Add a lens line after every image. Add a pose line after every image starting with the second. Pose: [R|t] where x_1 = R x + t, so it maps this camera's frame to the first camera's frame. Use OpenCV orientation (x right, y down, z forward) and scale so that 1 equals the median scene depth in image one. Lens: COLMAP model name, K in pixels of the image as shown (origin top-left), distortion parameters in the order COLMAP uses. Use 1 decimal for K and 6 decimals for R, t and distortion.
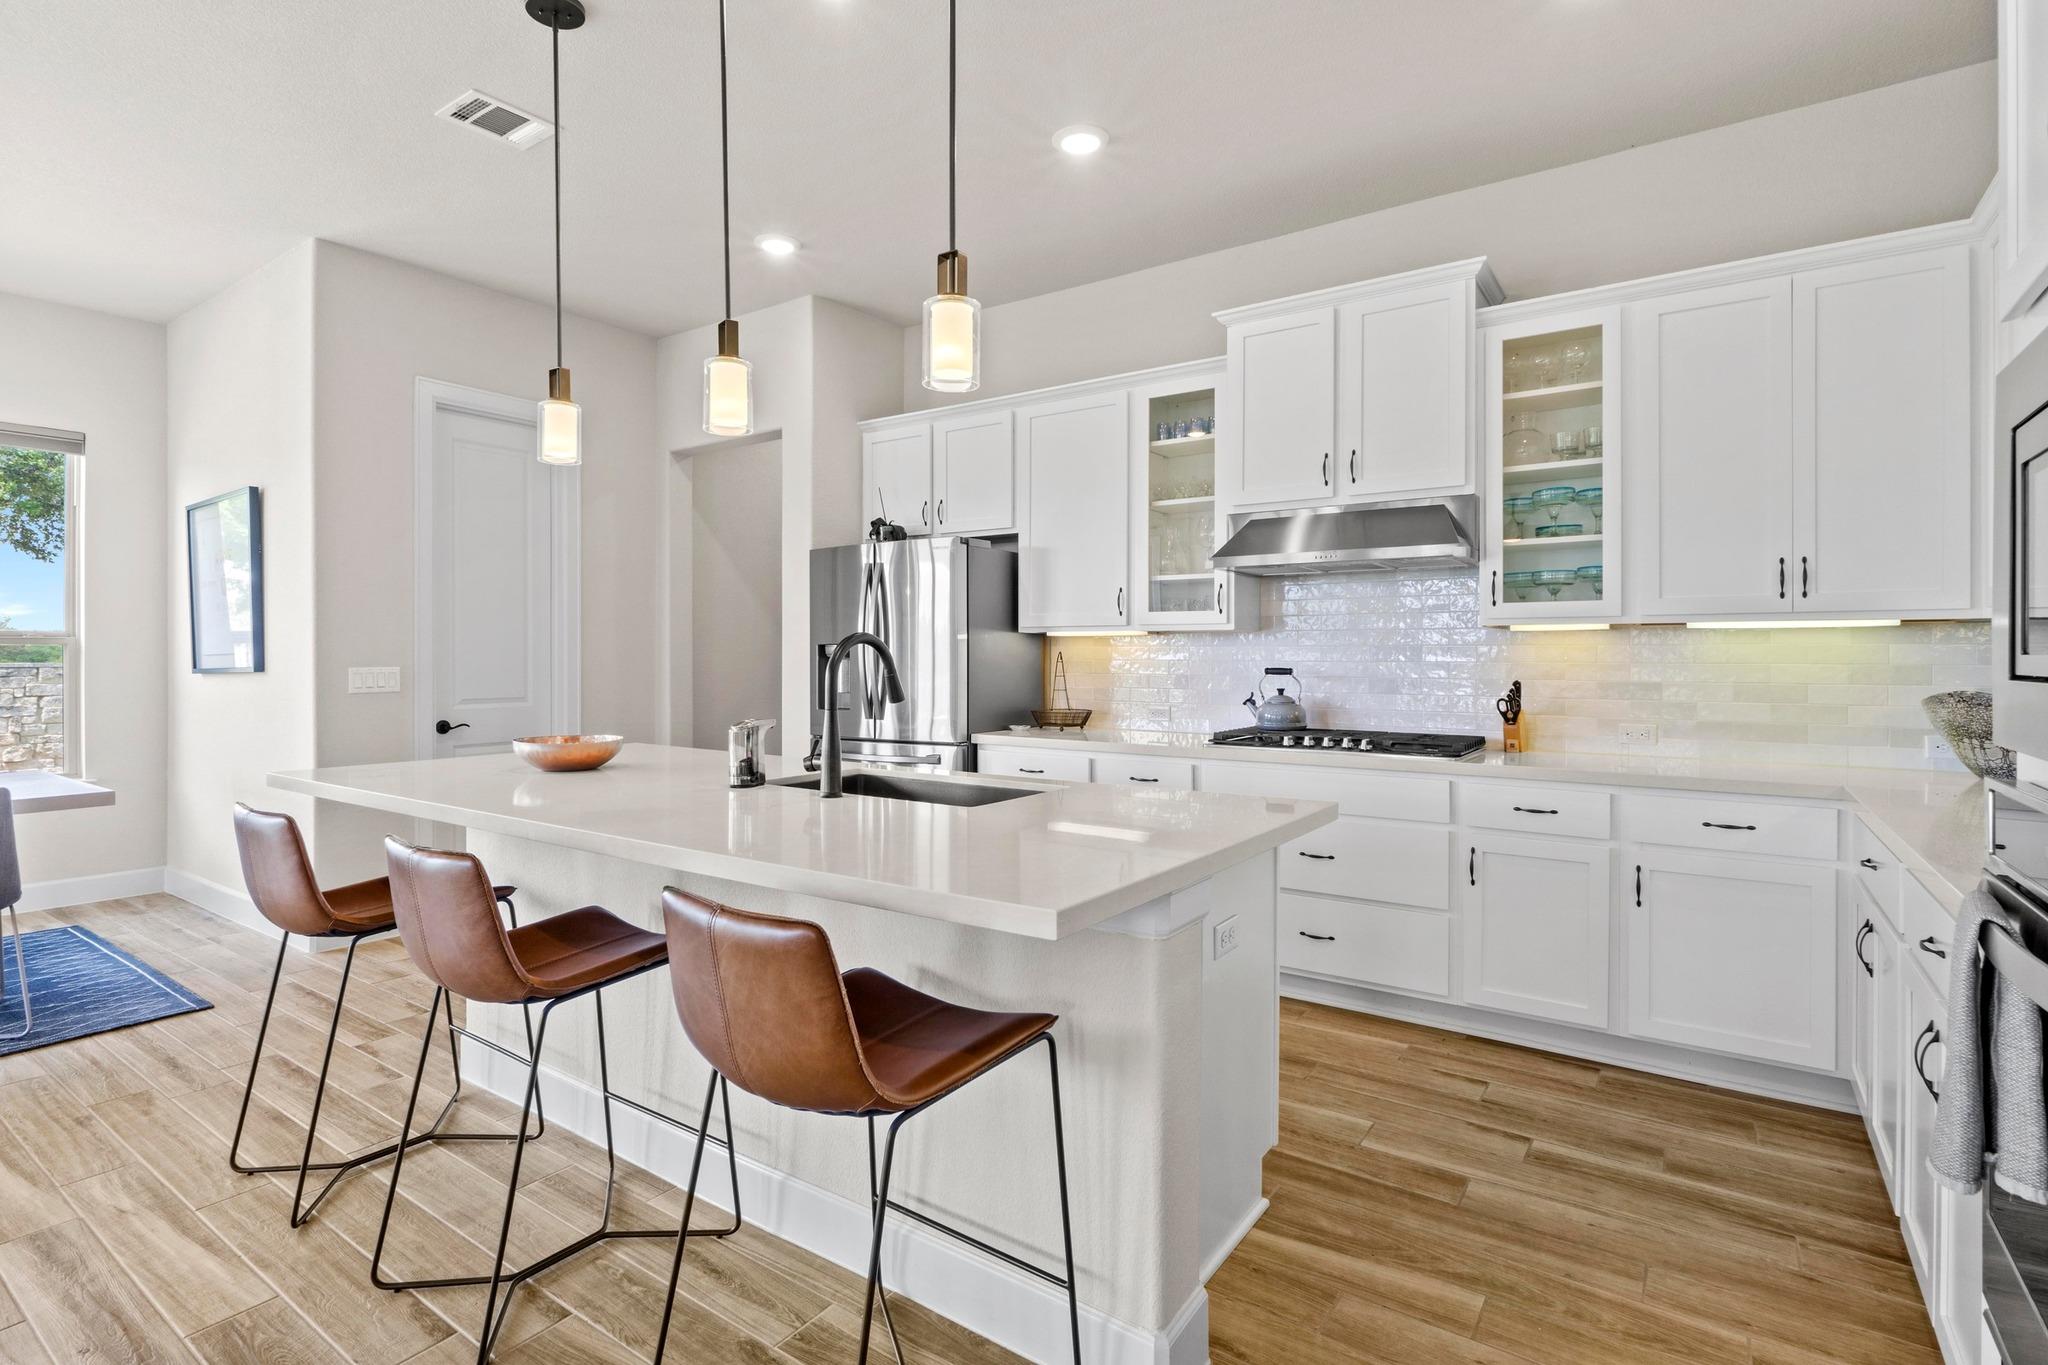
lens RADIAL K [[990.7, 0, 1015.2], [0, 990.7, 663.4], [0, 0, 1]] dist [-0.001861, -0.000534]
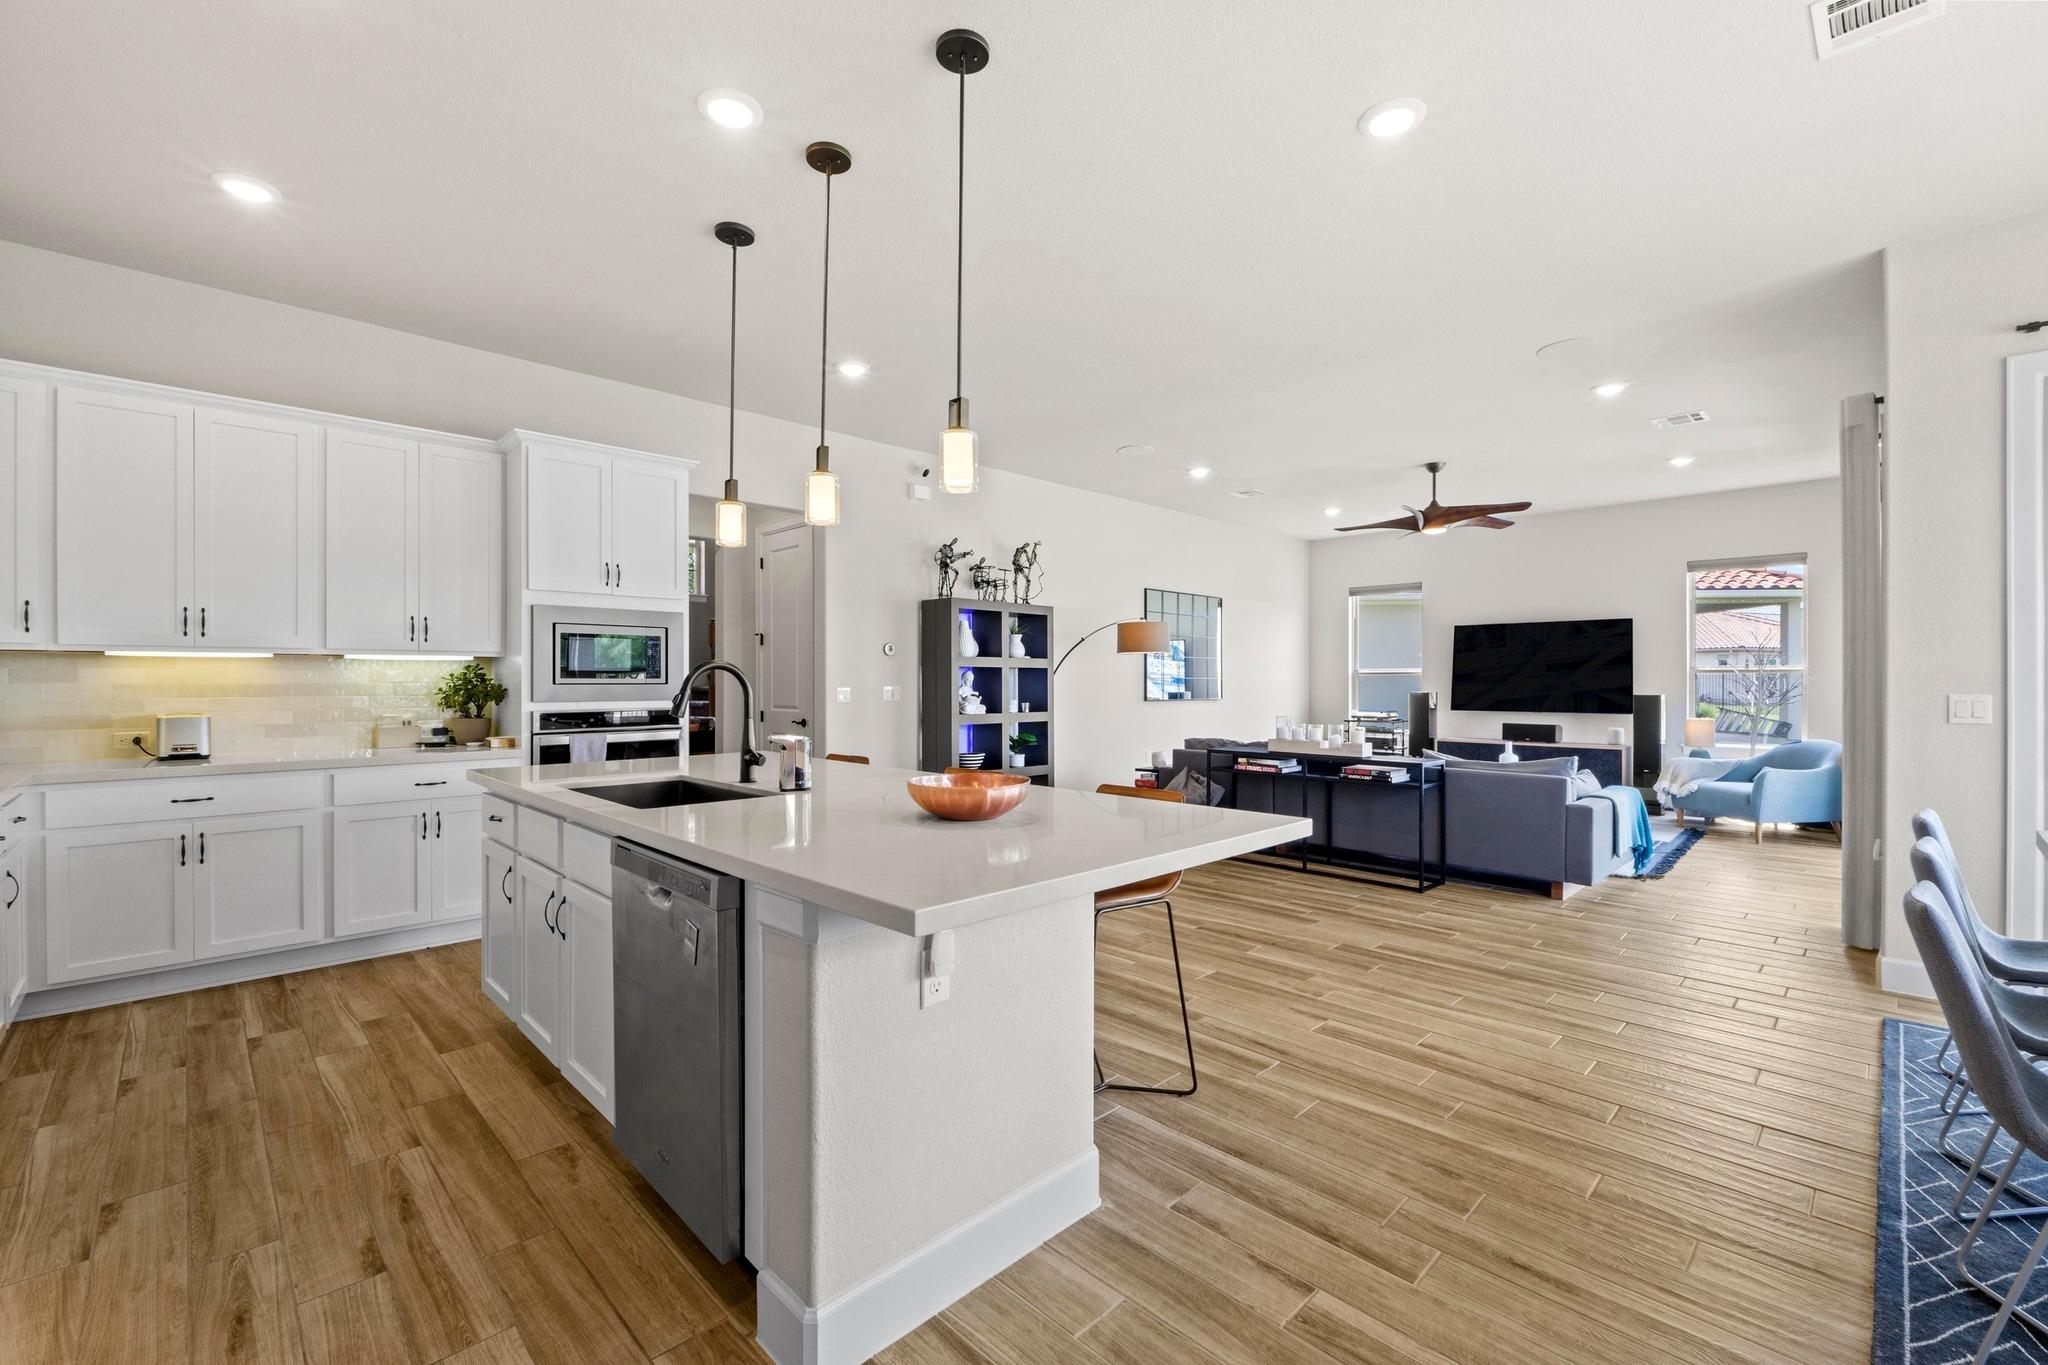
lens RADIAL K [[863.8, 0, 1016.2], [0, 863.8, 679.0], [0, 0, 1]] dist [-0.005633, 0.000208]
pose [[-0.982517, -0.002095, 0.186161, -0.531821], [-0.000861, 0.999977, 0.006710, -0.010673], [-0.186171, 0.006432, -0.982496, 1.449182]]
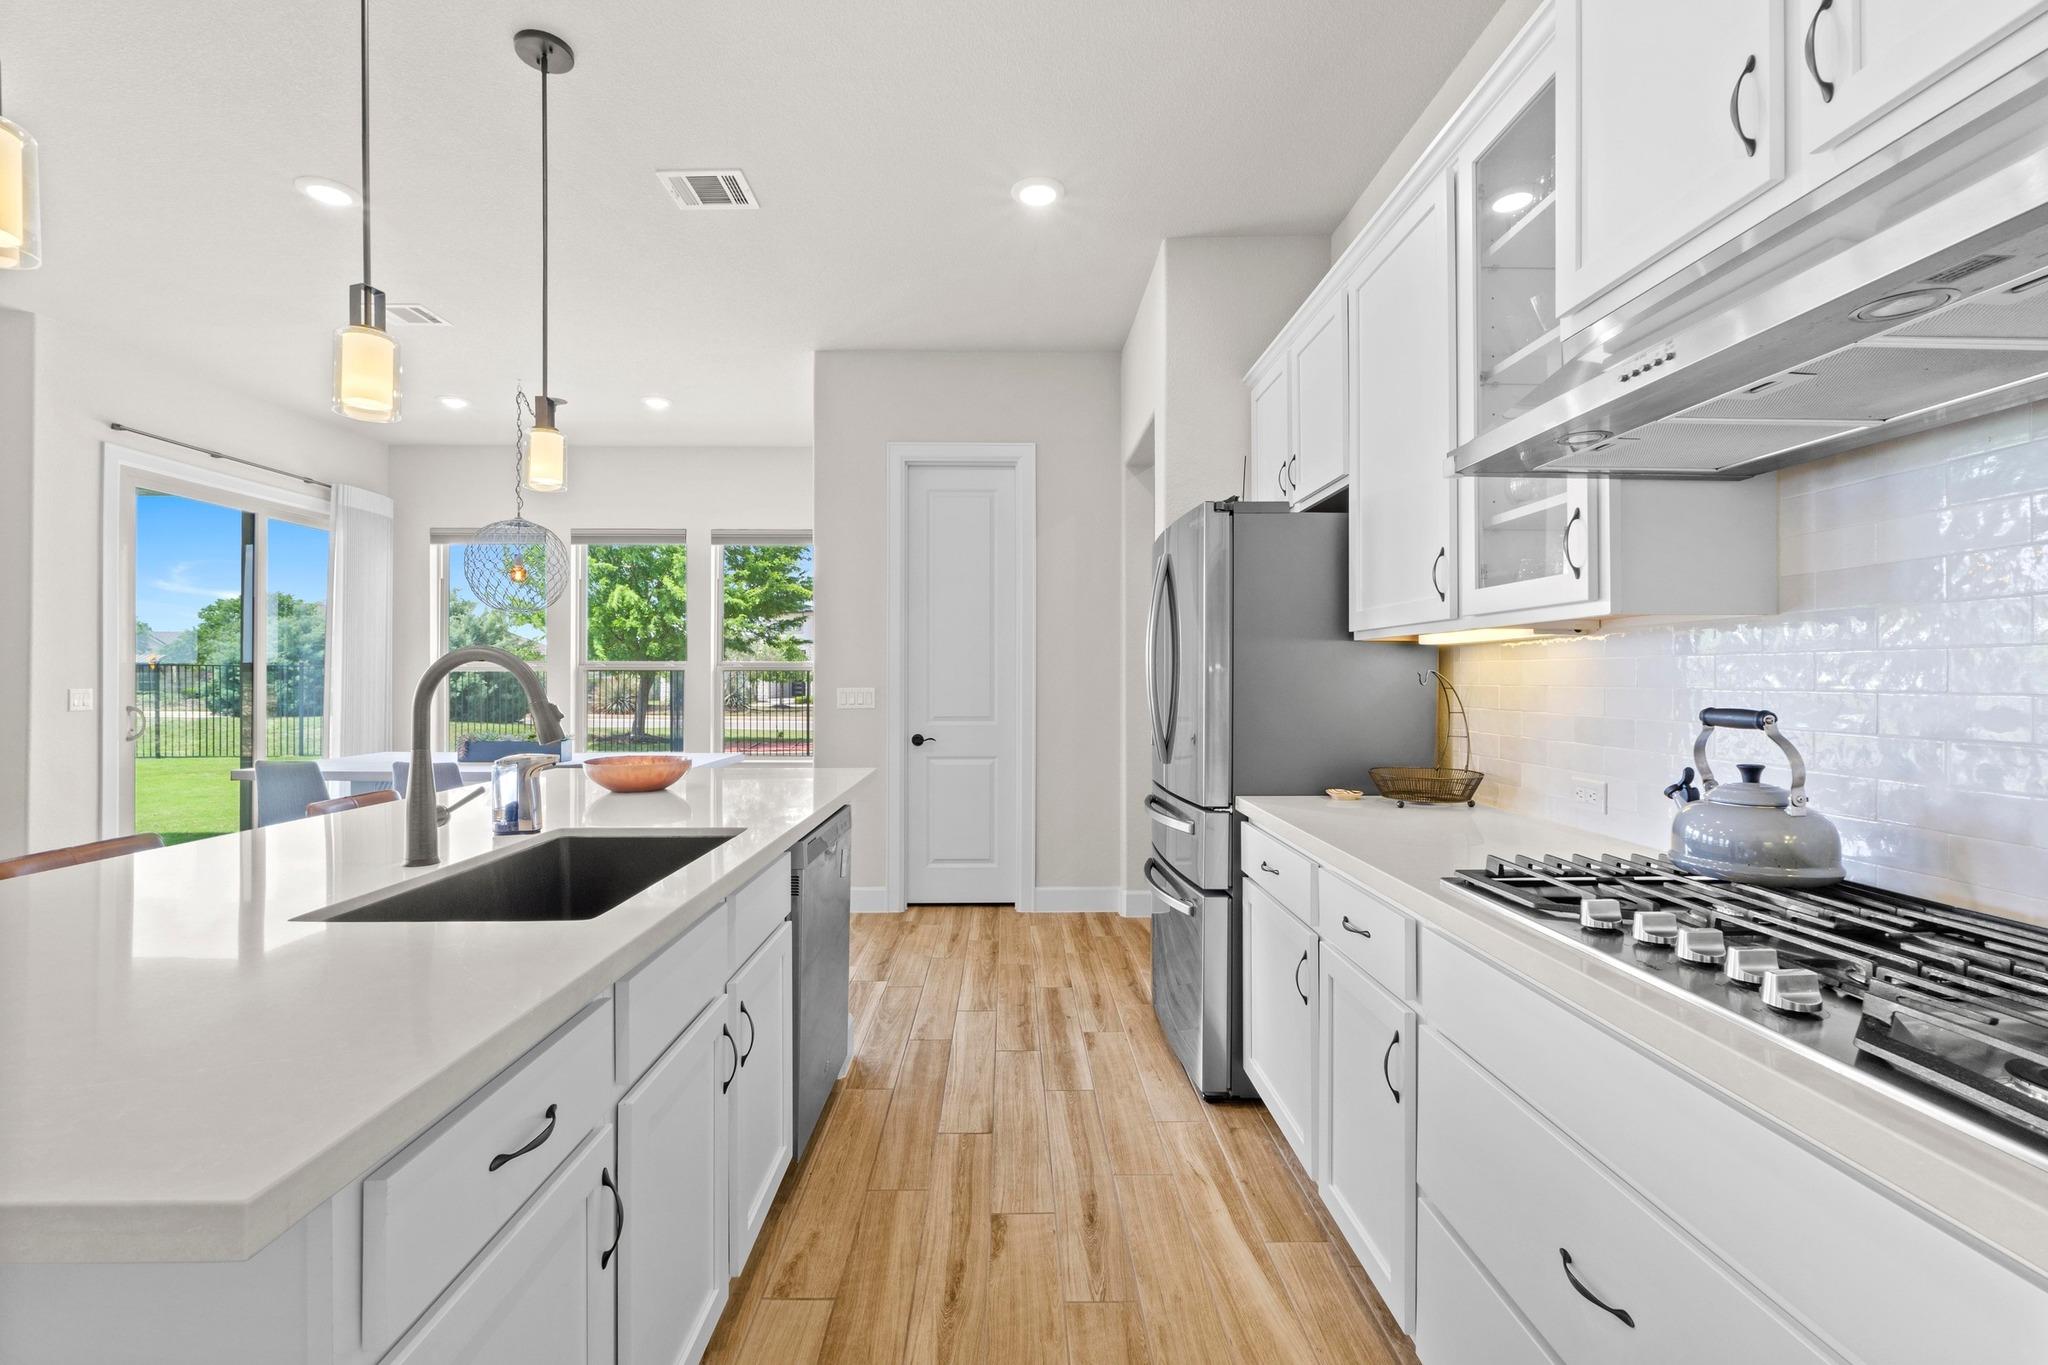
lens RADIAL K [[866.6, 0, 1020.1], [0, 866.6, 673.2], [0, 0, 1]] dist [-0.005583, -0.000409]
pose [[0.587308, -0.005355, -0.809346, 0.426712], [-0.005239, 0.999932, -0.010418, -0.005126], [0.809347, 0.010358, 0.587240, 0.678361]]
